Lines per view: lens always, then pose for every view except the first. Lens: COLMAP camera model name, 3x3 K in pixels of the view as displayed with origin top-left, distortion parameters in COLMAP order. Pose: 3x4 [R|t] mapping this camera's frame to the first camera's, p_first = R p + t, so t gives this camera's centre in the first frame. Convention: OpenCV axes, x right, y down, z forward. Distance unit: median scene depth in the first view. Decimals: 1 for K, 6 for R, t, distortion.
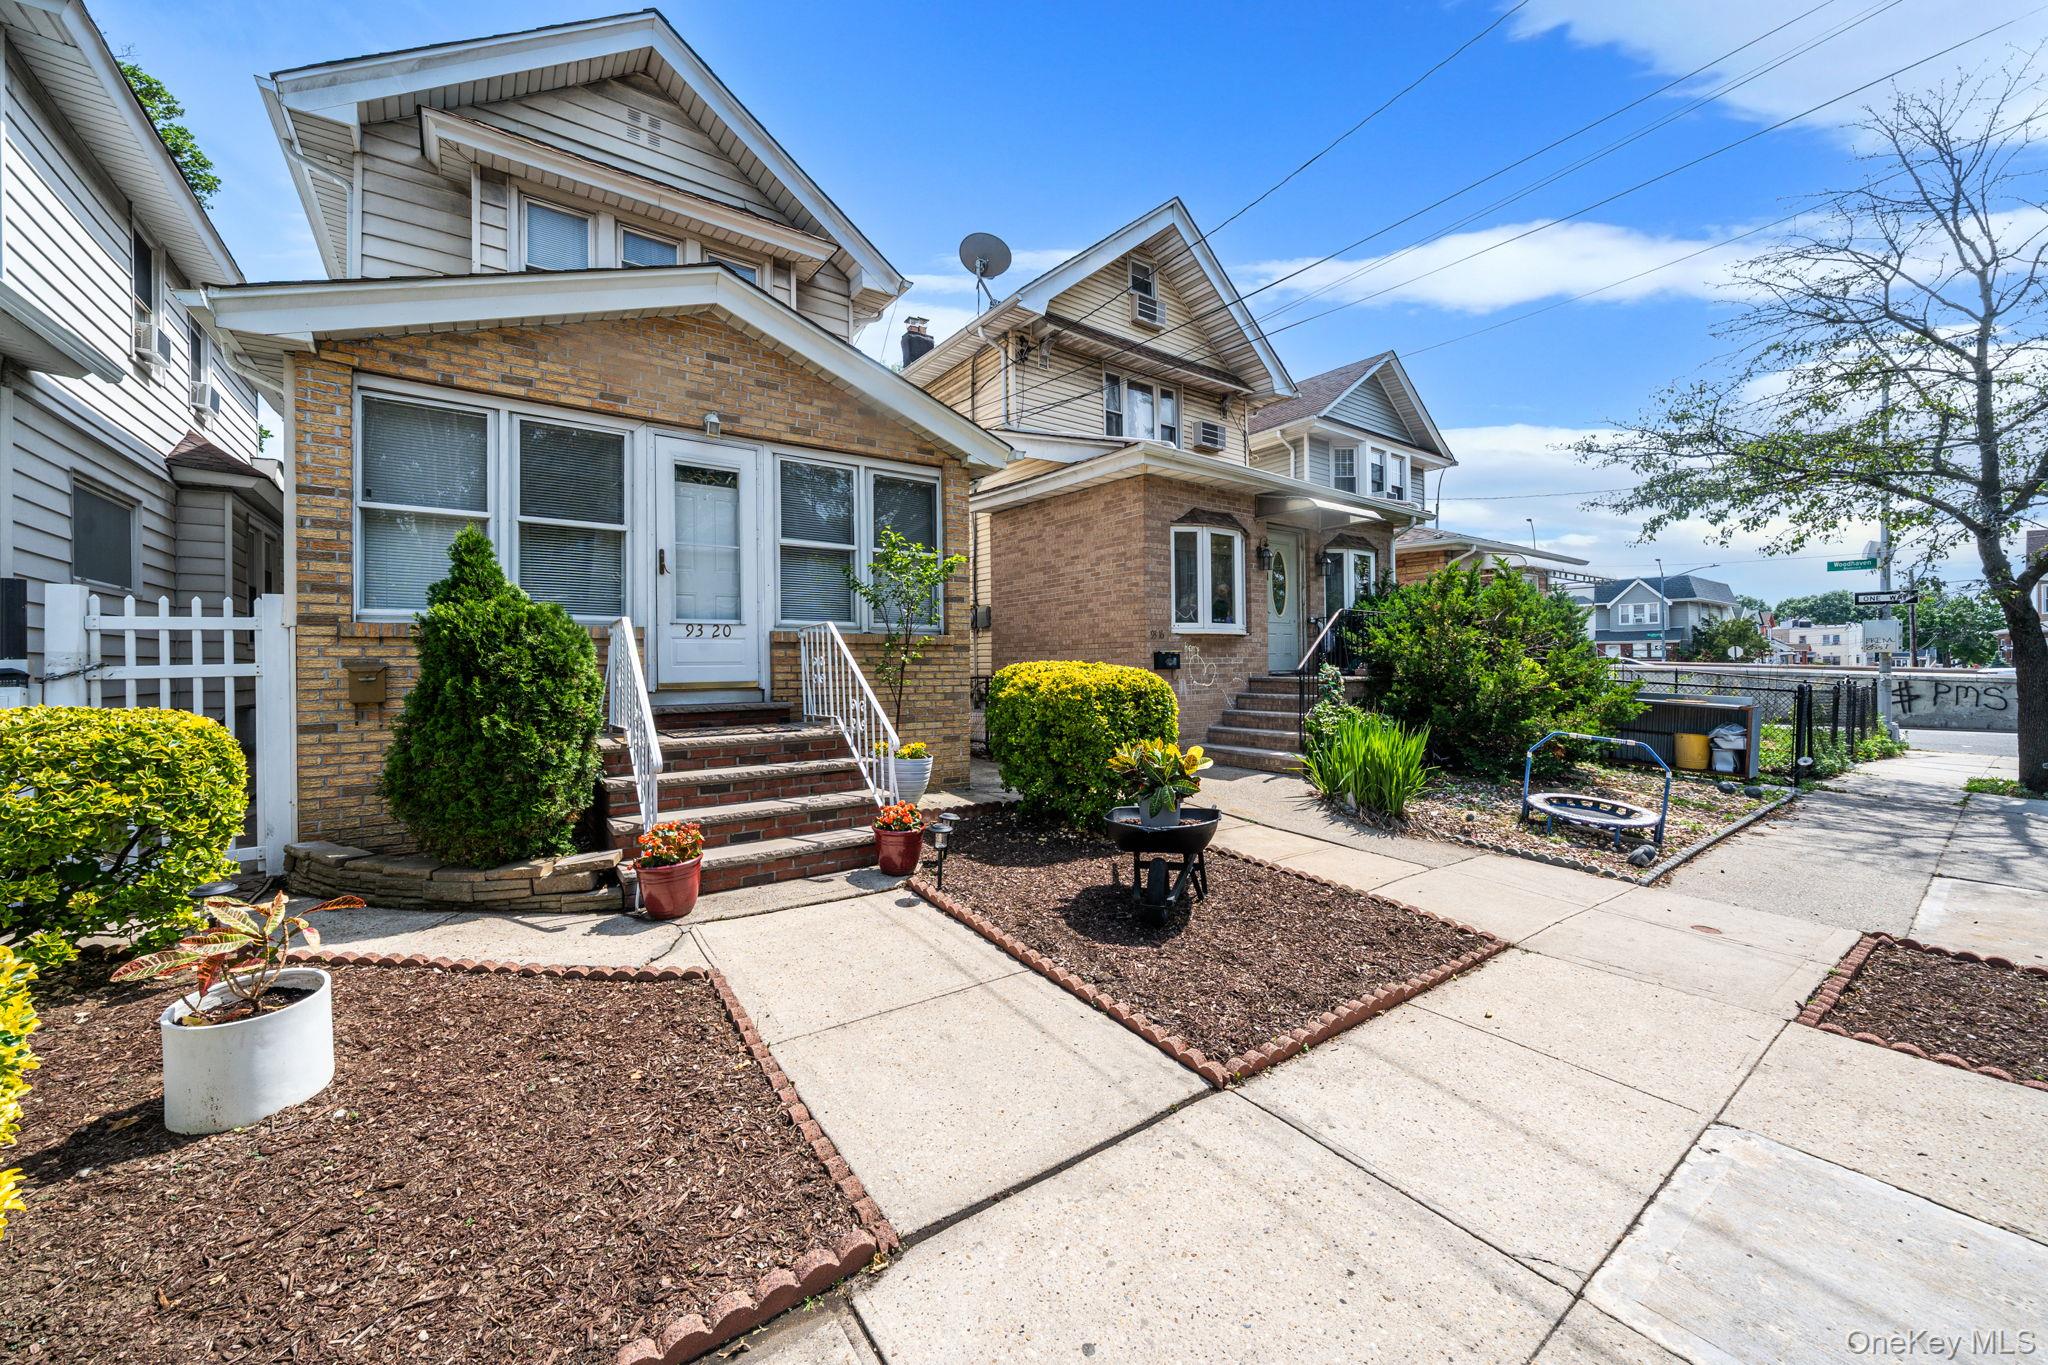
lens RADIAL K [[704.6, 0, 1011.5], [0, 704.6, 669.4], [0, 0, 1]] dist [-0.002000, -0.000314]
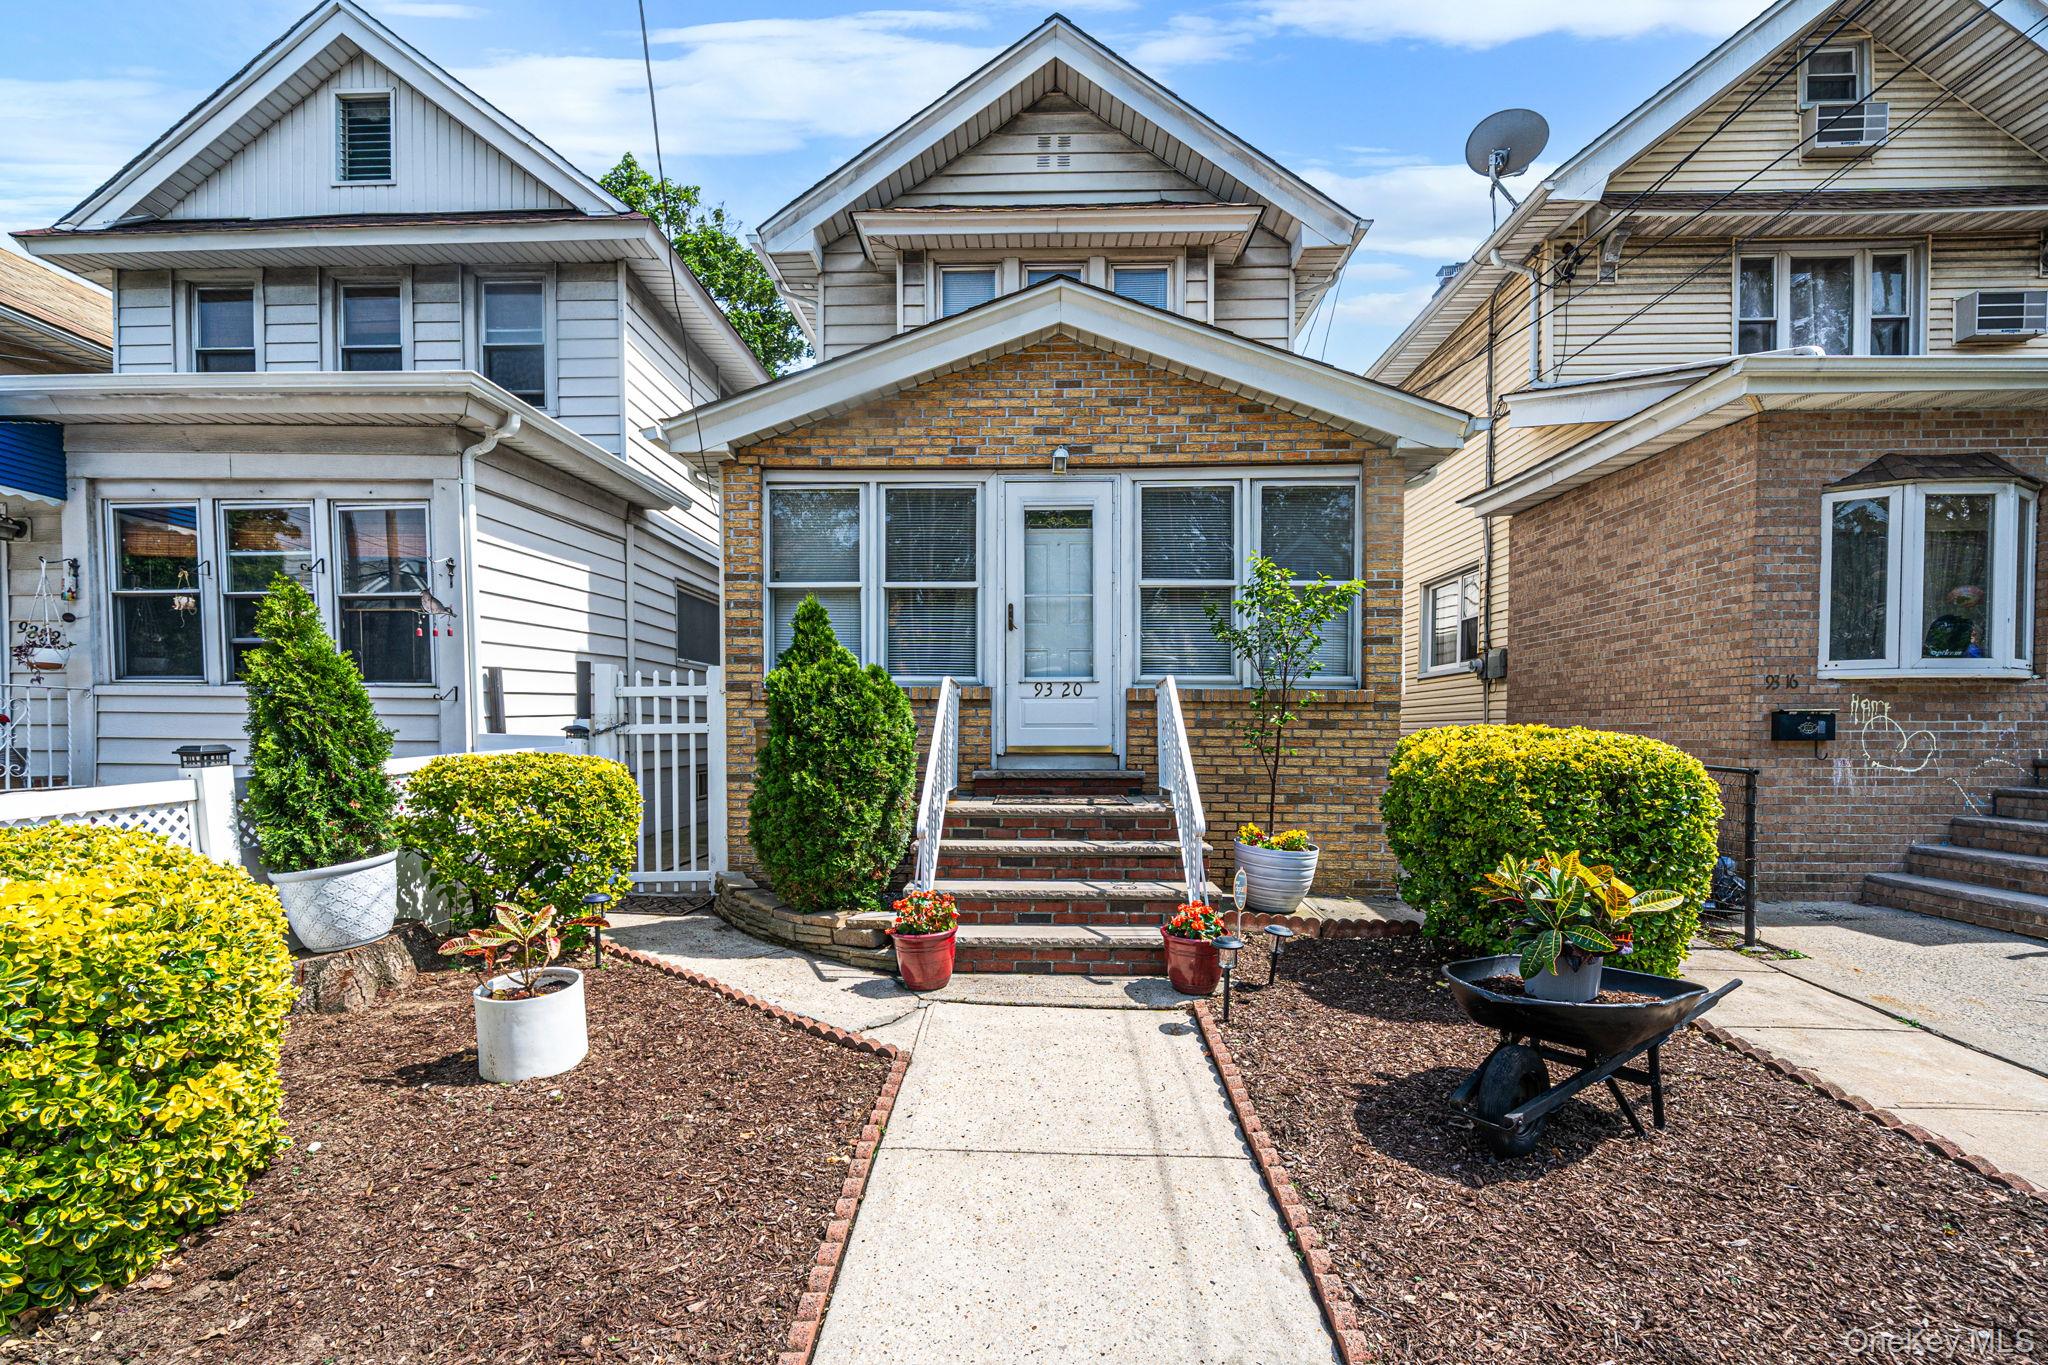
lens RADIAL K [[826.6, 0, 1023.6], [0, 826.6, 759.9], [0, 0, 1]] dist [-0.000109, -0.000180]
pose [[0.812389, 0.029728, -0.582358, 0.169466], [-0.011933, 0.999338, 0.034367, 0.000013], [0.582994, -0.020970, 0.812206, 0.107976]]
